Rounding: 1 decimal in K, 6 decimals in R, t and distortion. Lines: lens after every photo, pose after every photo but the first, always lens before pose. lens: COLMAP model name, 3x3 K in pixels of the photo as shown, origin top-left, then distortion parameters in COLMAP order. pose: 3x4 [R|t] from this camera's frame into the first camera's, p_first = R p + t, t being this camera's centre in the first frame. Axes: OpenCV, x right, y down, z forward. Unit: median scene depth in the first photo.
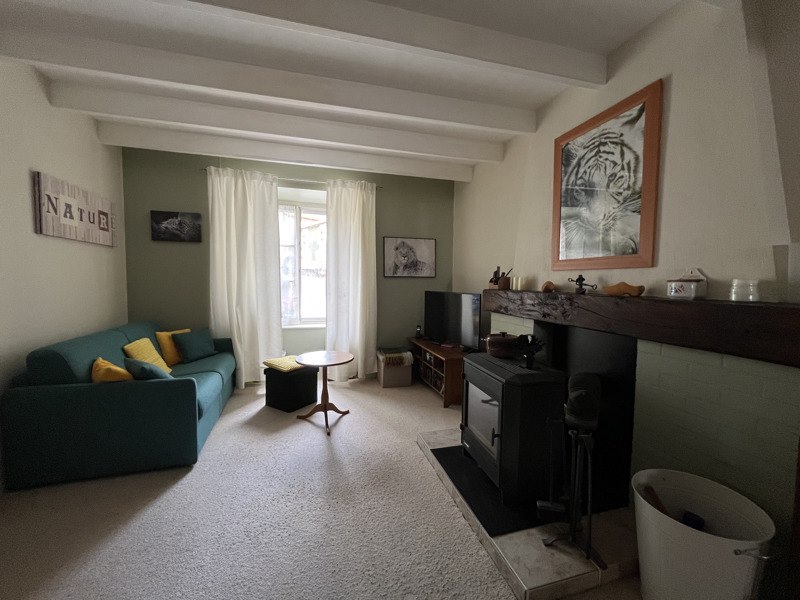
lens RADIAL K [[322.9, 0, 396.4], [0, 322.9, 300.0], [0, 0, 1]] dist [-0.002368, -0.000066]
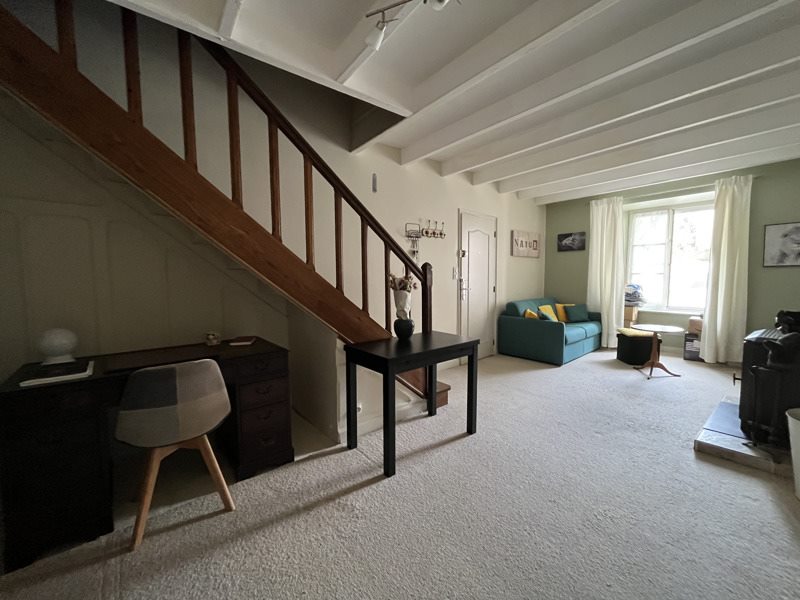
lens RADIAL K [[322.9, 0, 396.5], [0, 322.9, 301.1], [0, 0, 1]] dist [-0.002368, -0.000066]
pose [[0.394893, 0.055934, -0.917023, 0.531854], [-0.037025, 0.998303, 0.044948, 0.037355], [0.917981, 0.016203, 0.396294, -0.505349]]
